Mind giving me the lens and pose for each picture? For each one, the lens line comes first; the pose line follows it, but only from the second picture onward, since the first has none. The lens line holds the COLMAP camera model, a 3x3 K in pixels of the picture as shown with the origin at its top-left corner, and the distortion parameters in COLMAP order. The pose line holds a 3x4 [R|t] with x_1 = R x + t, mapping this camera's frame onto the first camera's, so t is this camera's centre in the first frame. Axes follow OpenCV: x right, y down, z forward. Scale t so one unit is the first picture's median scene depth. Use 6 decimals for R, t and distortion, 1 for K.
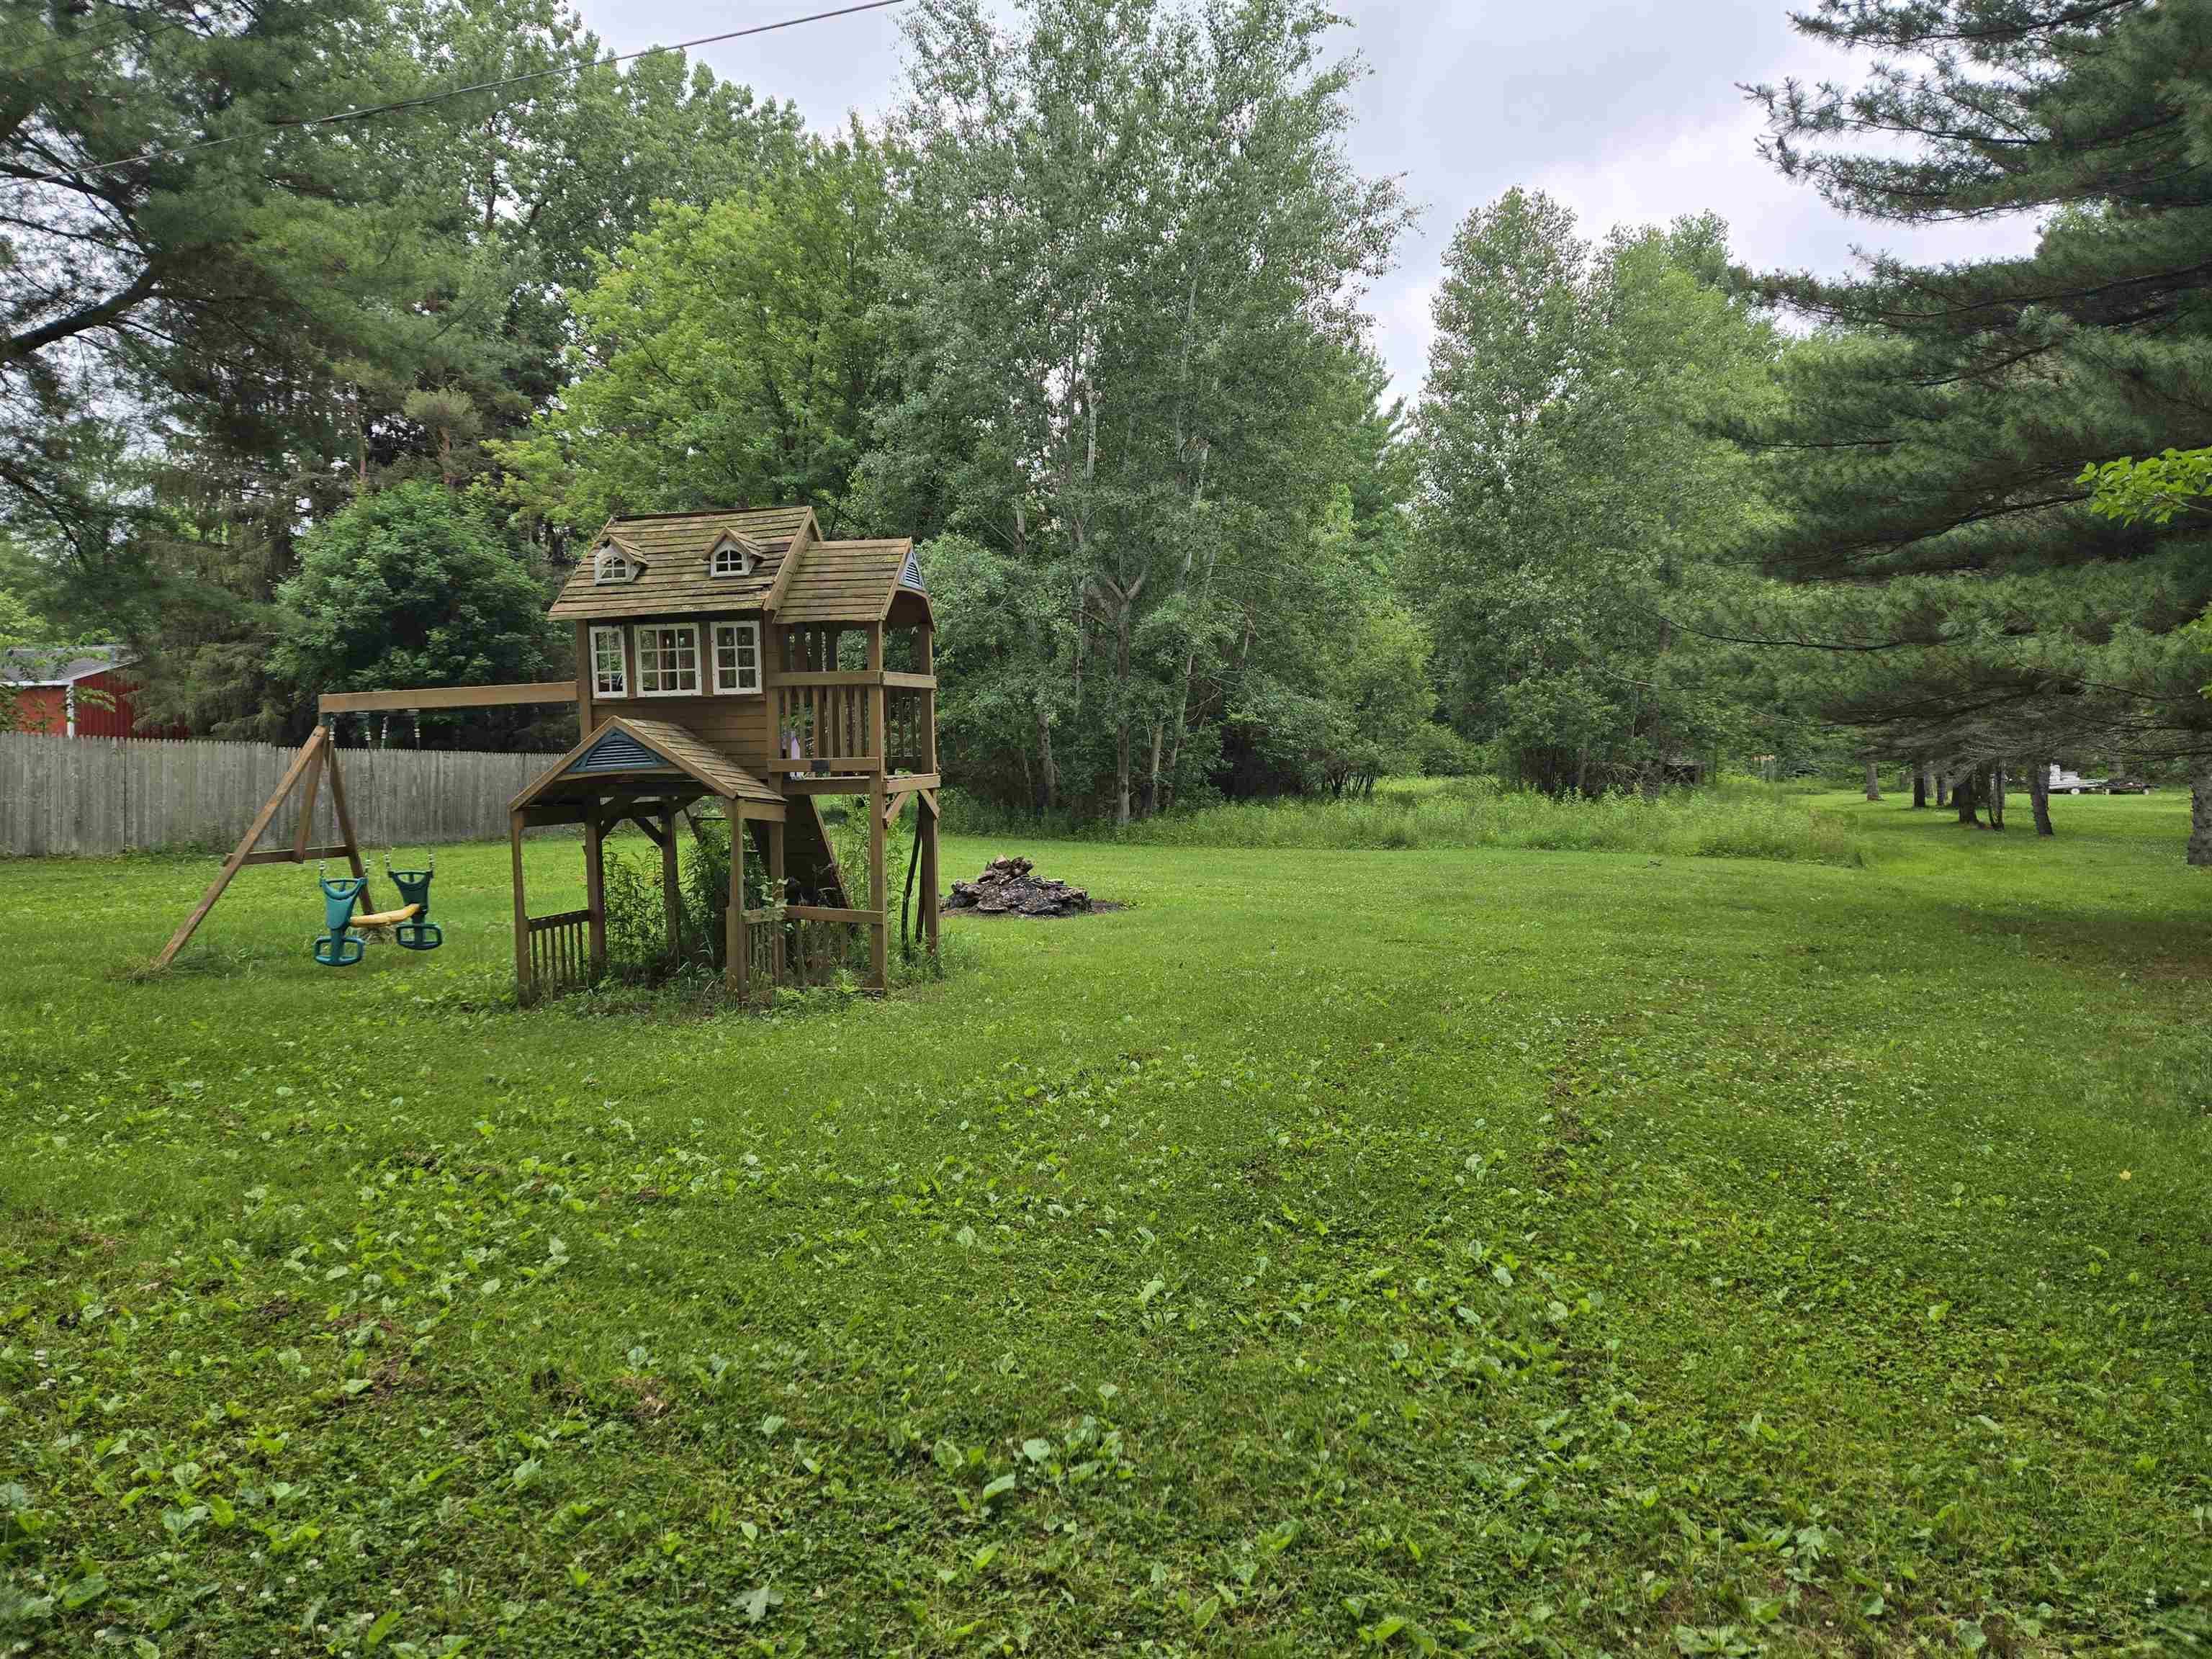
lens RADIAL K [[1477.1, 0, 1100.5], [0, 1477.1, 829.7], [0, 0, 1]] dist [0.078381, -0.065285]
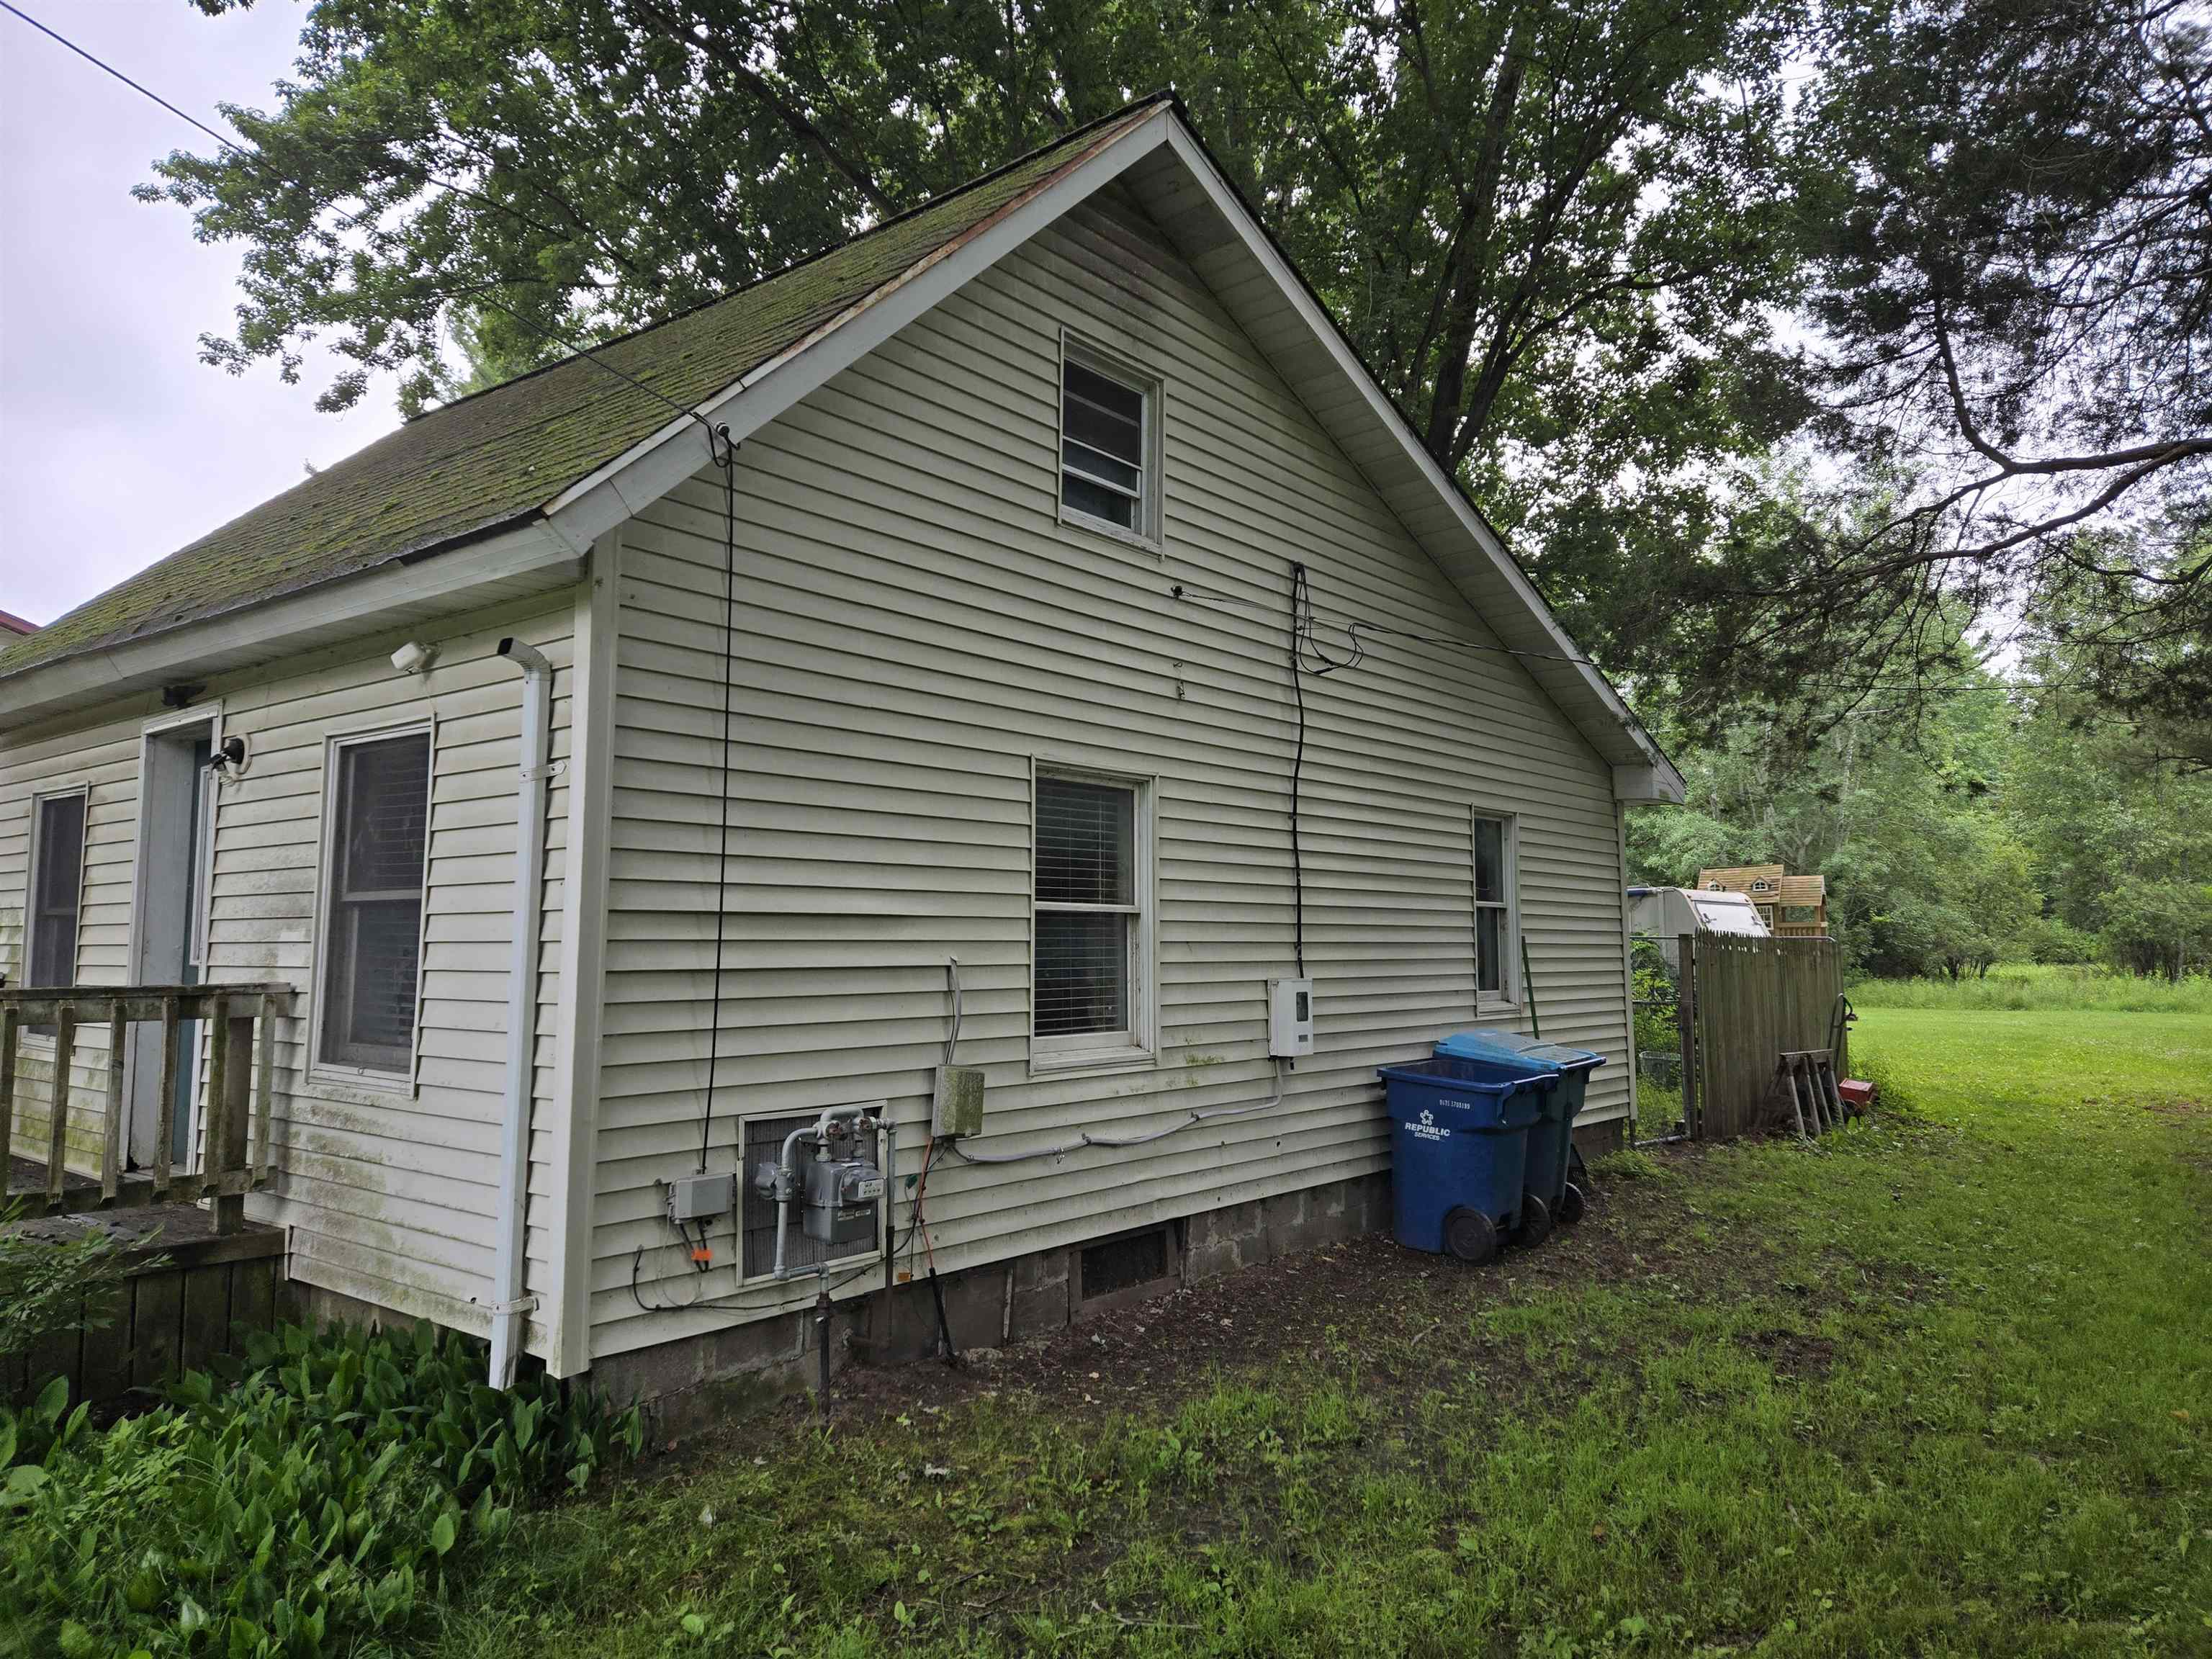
lens RADIAL K [[1477.1, 0, 1114.1], [0, 1477.1, 826.6], [0, 0, 1]] dist [0.078381, -0.065285]
pose [[0.945463, -0.025043, -0.324767, -0.120431], [-0.016023, 0.992257, -0.123160, 0.022781], [0.325336, 0.121647, 0.937741, -0.548628]]
